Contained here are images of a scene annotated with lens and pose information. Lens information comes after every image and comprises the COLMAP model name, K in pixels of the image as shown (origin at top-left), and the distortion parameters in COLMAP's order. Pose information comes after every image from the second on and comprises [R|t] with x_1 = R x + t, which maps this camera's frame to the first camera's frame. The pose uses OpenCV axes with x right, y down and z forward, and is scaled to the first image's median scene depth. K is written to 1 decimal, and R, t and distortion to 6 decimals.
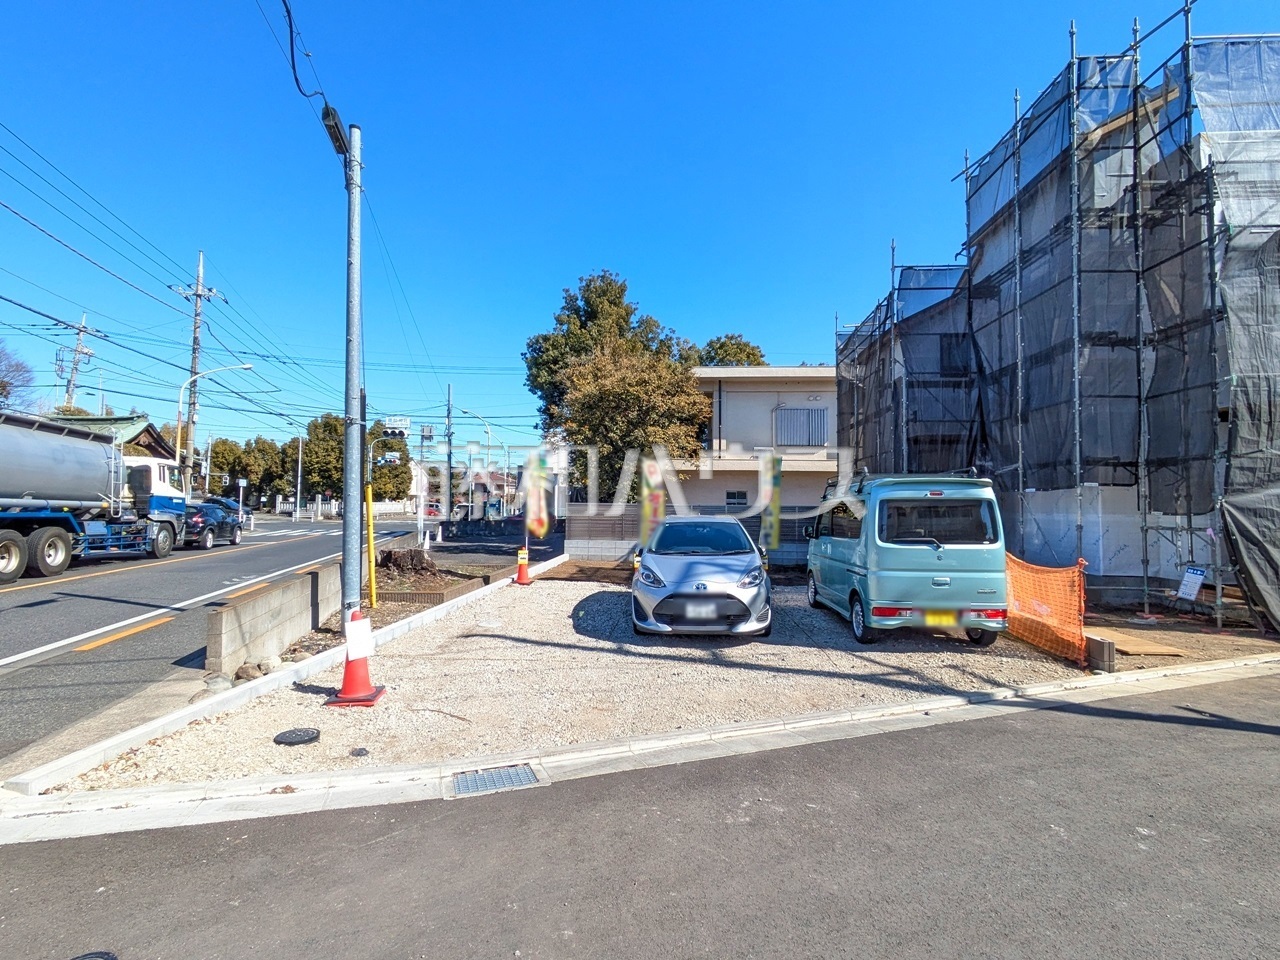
lens RADIAL K [[606.4, 0, 636.3], [0, 606.4, 478.3], [0, 0, 1]] dist [-0.002223, 0.001997]
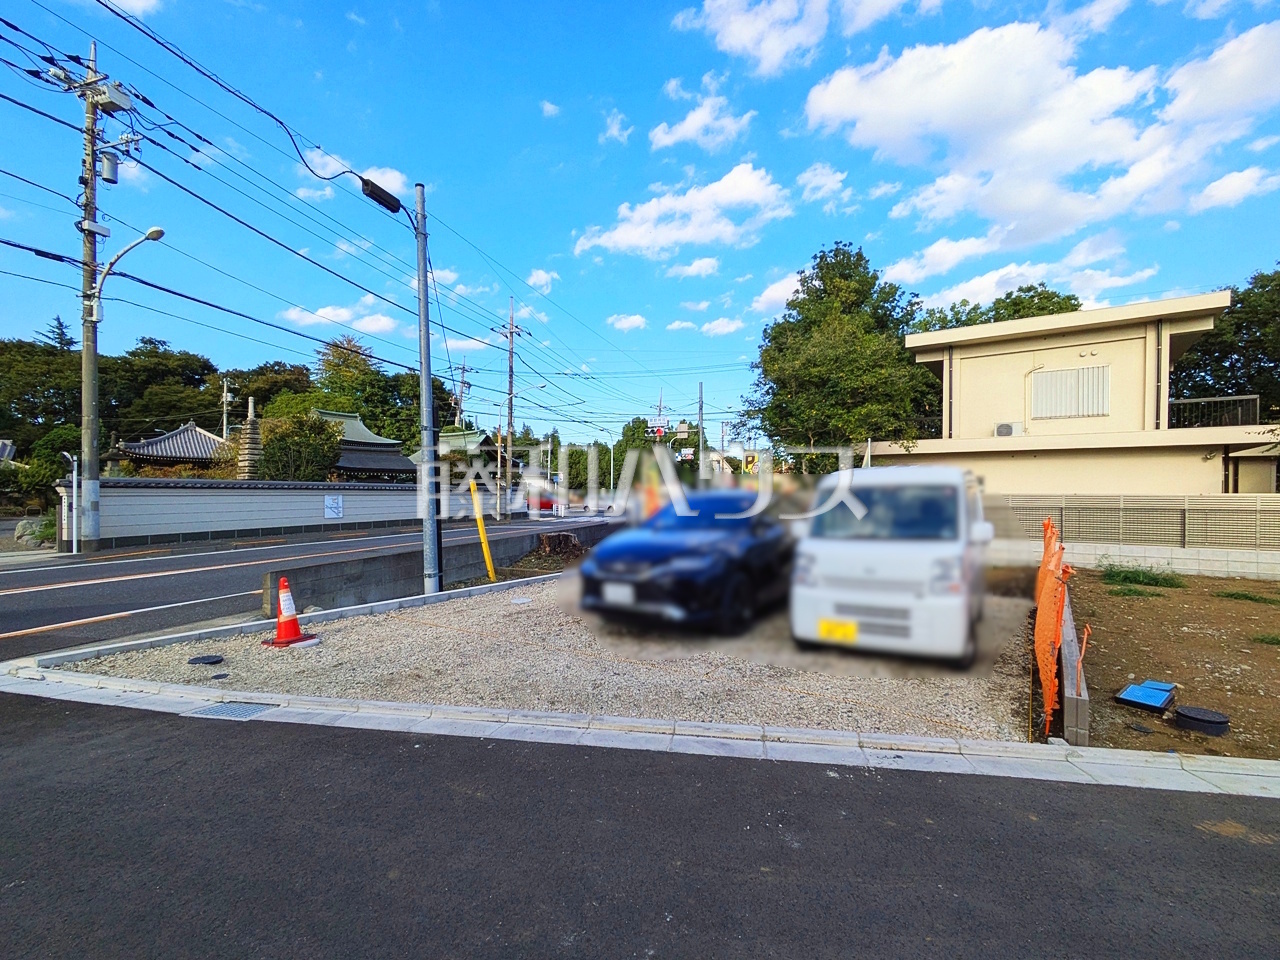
lens RADIAL K [[590.7, 0, 643.0], [0, 590.7, 495.3], [0, 0, 1]] dist [-0.004720, 0.003793]
pose [[0.865011, -0.008397, -0.501683, 0.454564], [0.030860, 0.998857, 0.036491, 0.010346], [0.500804, -0.047047, 0.864281, 0.151036]]
